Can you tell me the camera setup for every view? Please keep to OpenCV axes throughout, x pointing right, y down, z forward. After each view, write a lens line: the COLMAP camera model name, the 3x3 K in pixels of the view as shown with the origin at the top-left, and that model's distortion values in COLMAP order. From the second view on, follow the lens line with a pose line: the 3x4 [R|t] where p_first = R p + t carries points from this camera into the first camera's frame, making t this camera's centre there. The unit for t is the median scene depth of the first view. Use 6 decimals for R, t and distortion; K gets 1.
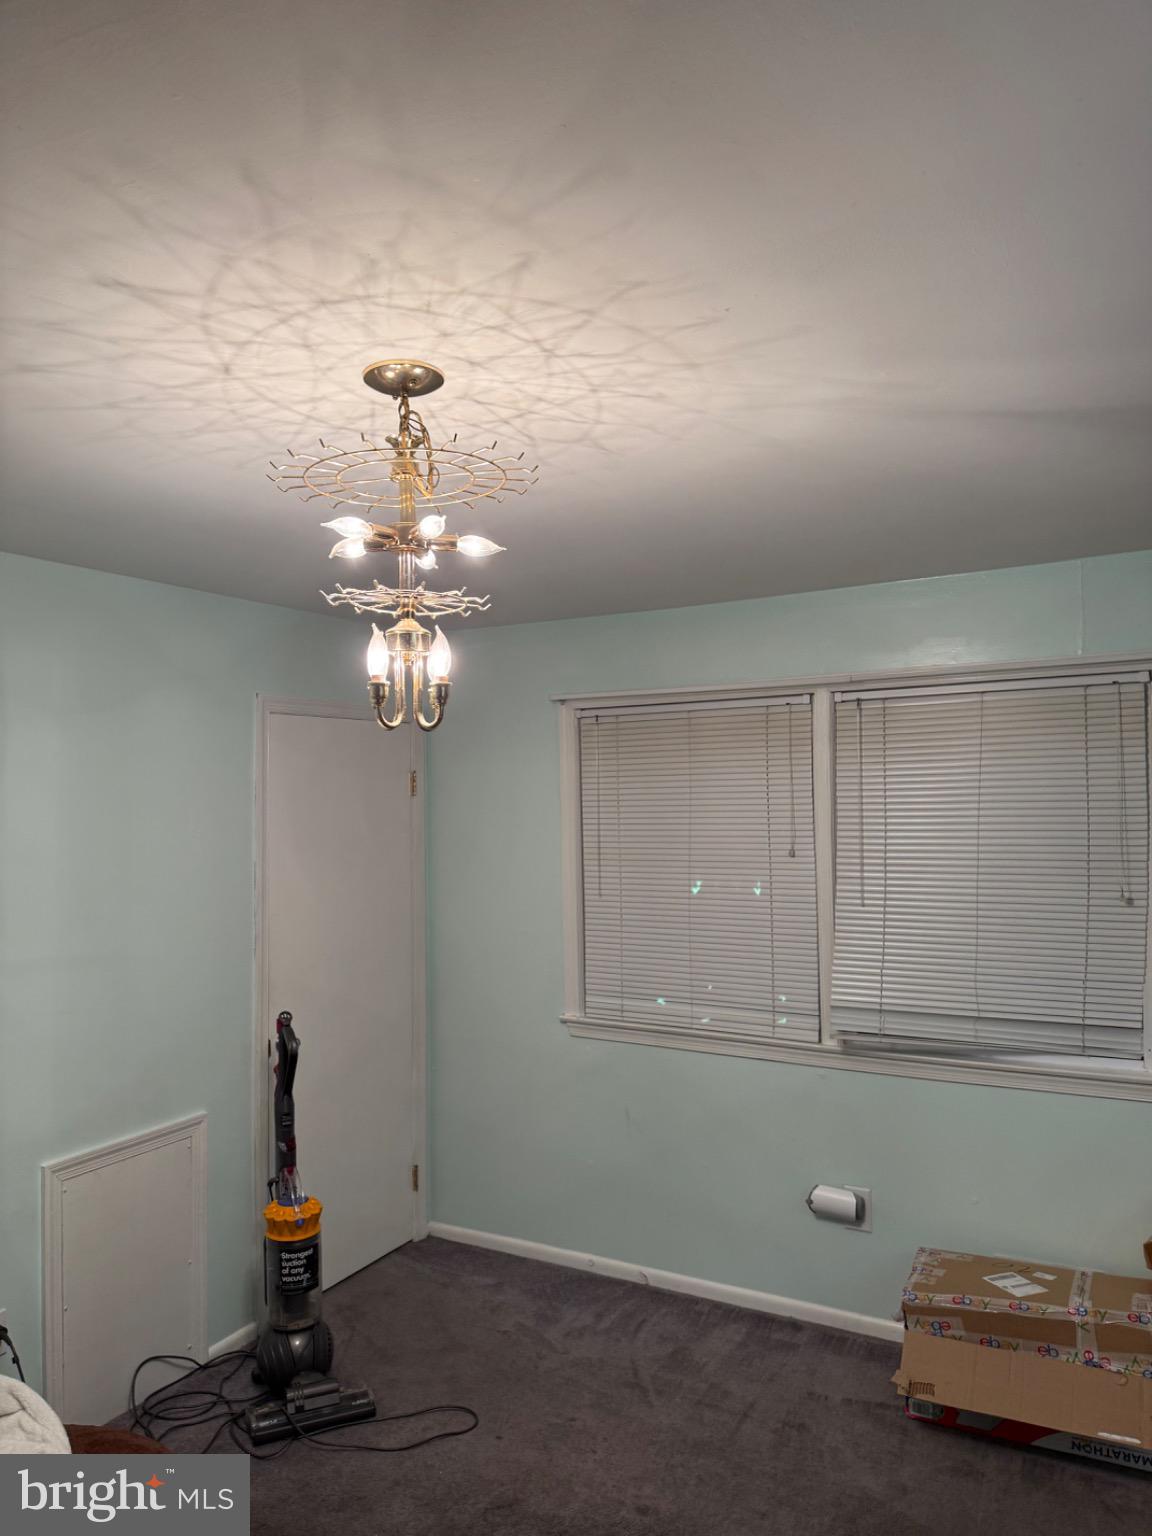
lens RADIAL K [[1063.7, 0, 575.9], [0, 1063.7, 786.4], [0, 0, 1]] dist [0.100012, -0.126605]
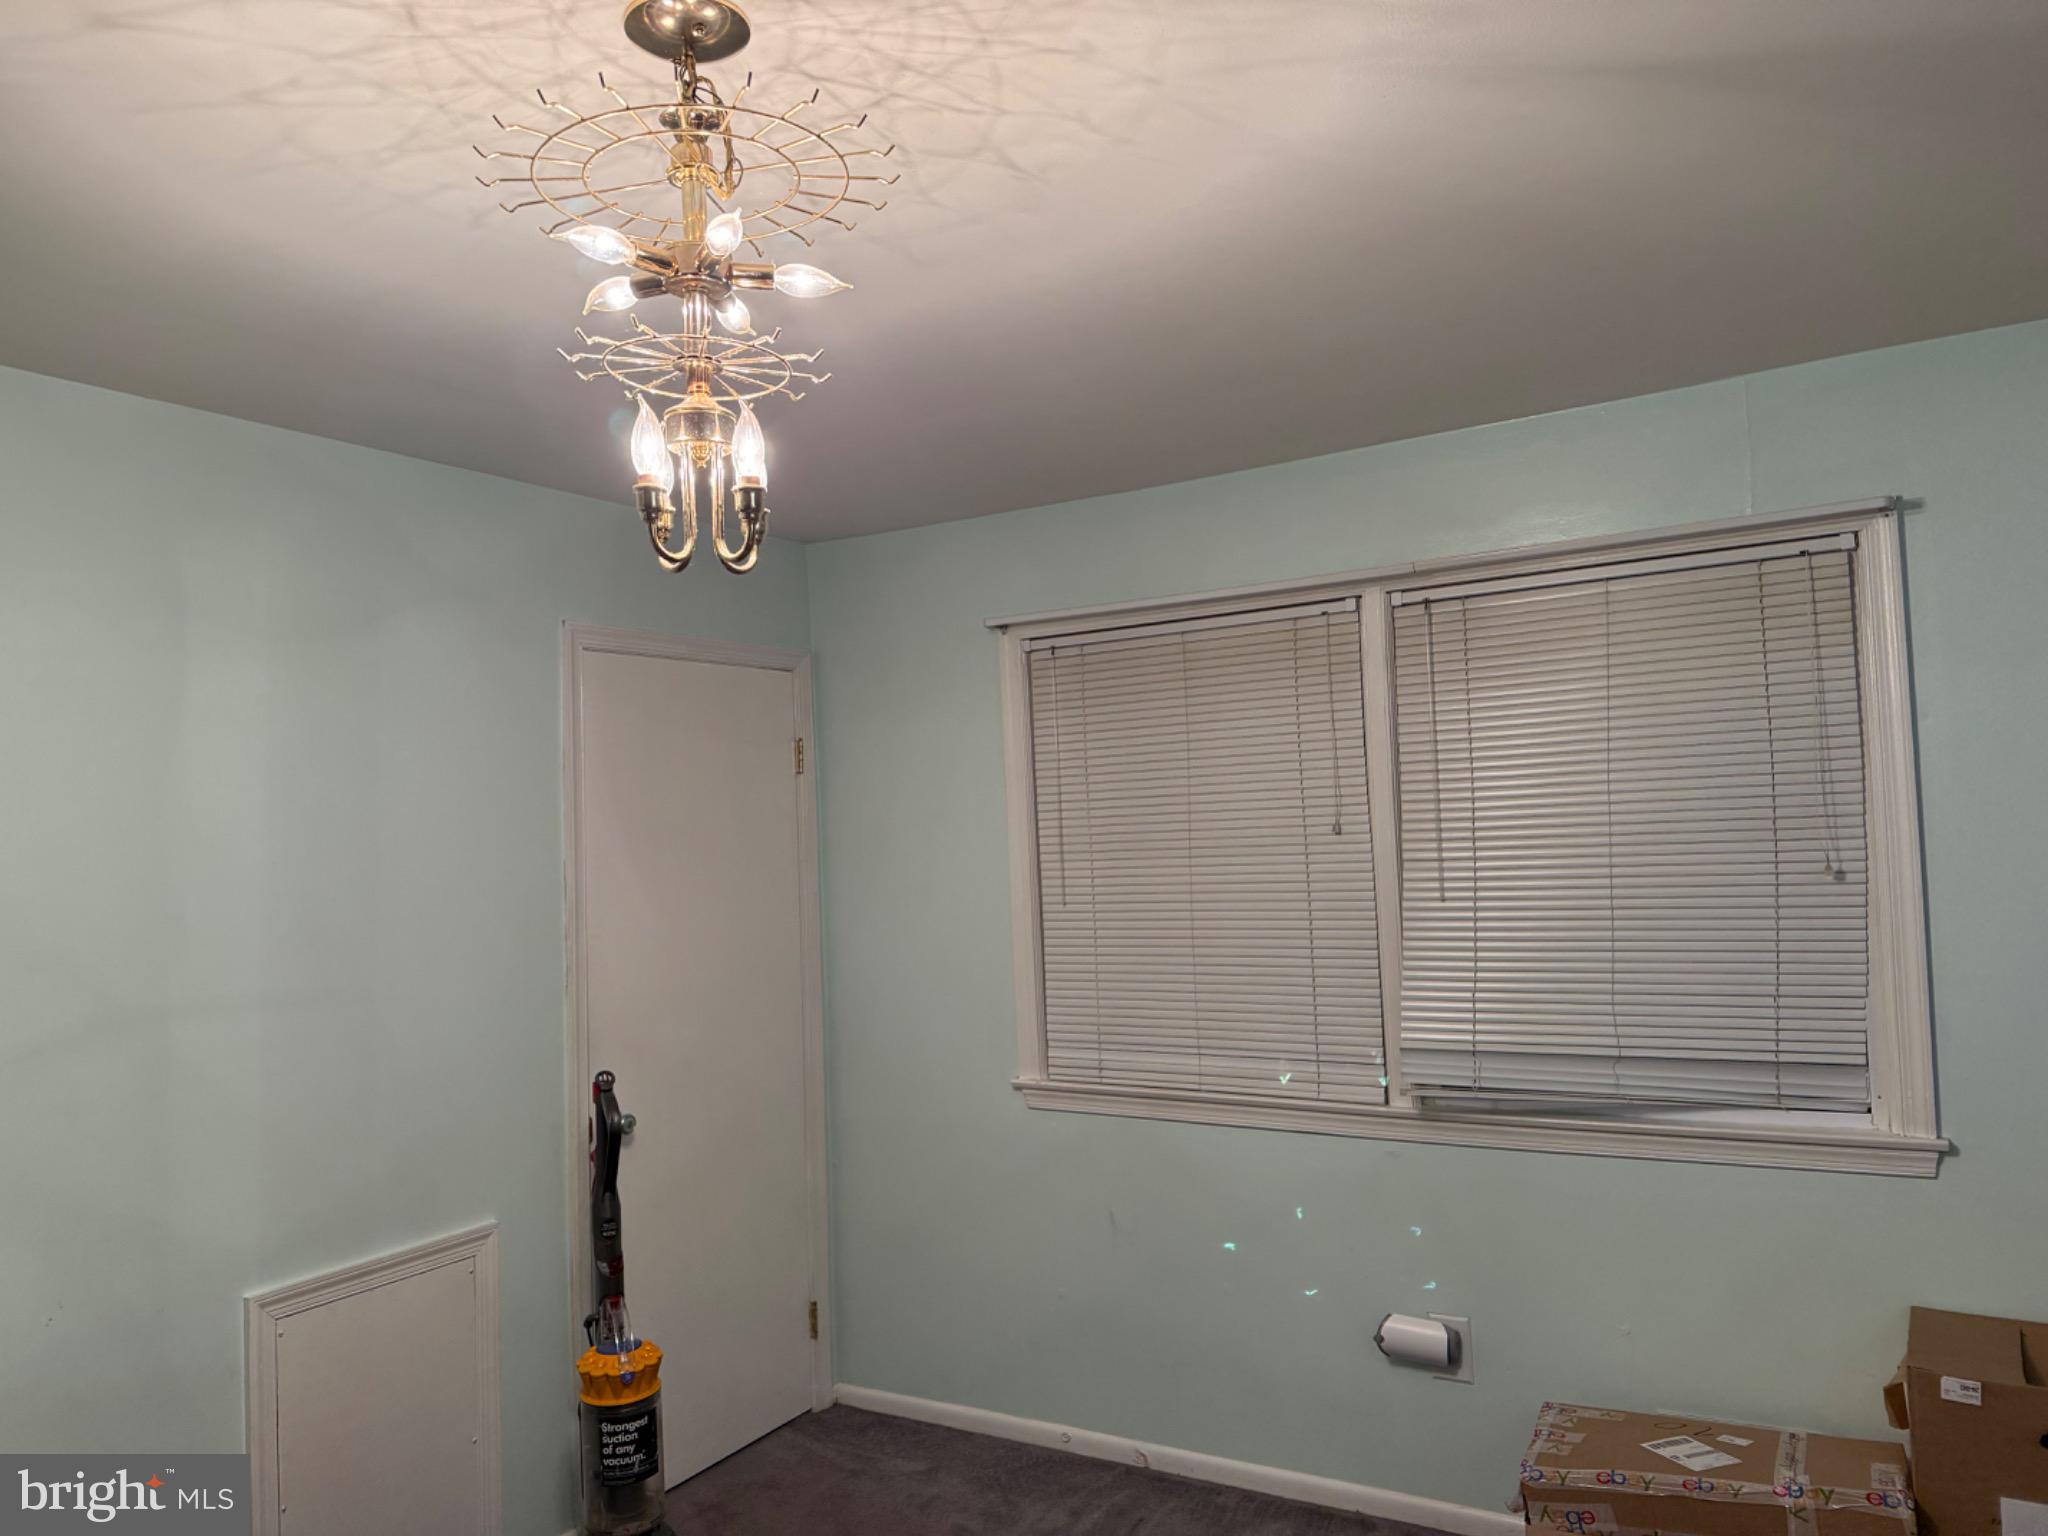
lens RADIAL K [[1420.3, 0, 1025.4], [0, 1420.3, 769.9], [0, 0, 1]] dist [0.078030, -0.088217]
pose [[0.999299, -0.026668, -0.026256, 0.028820], [0.025823, 0.999153, -0.032025, 0.053062], [0.027088, 0.031324, 0.999142, 0.082030]]
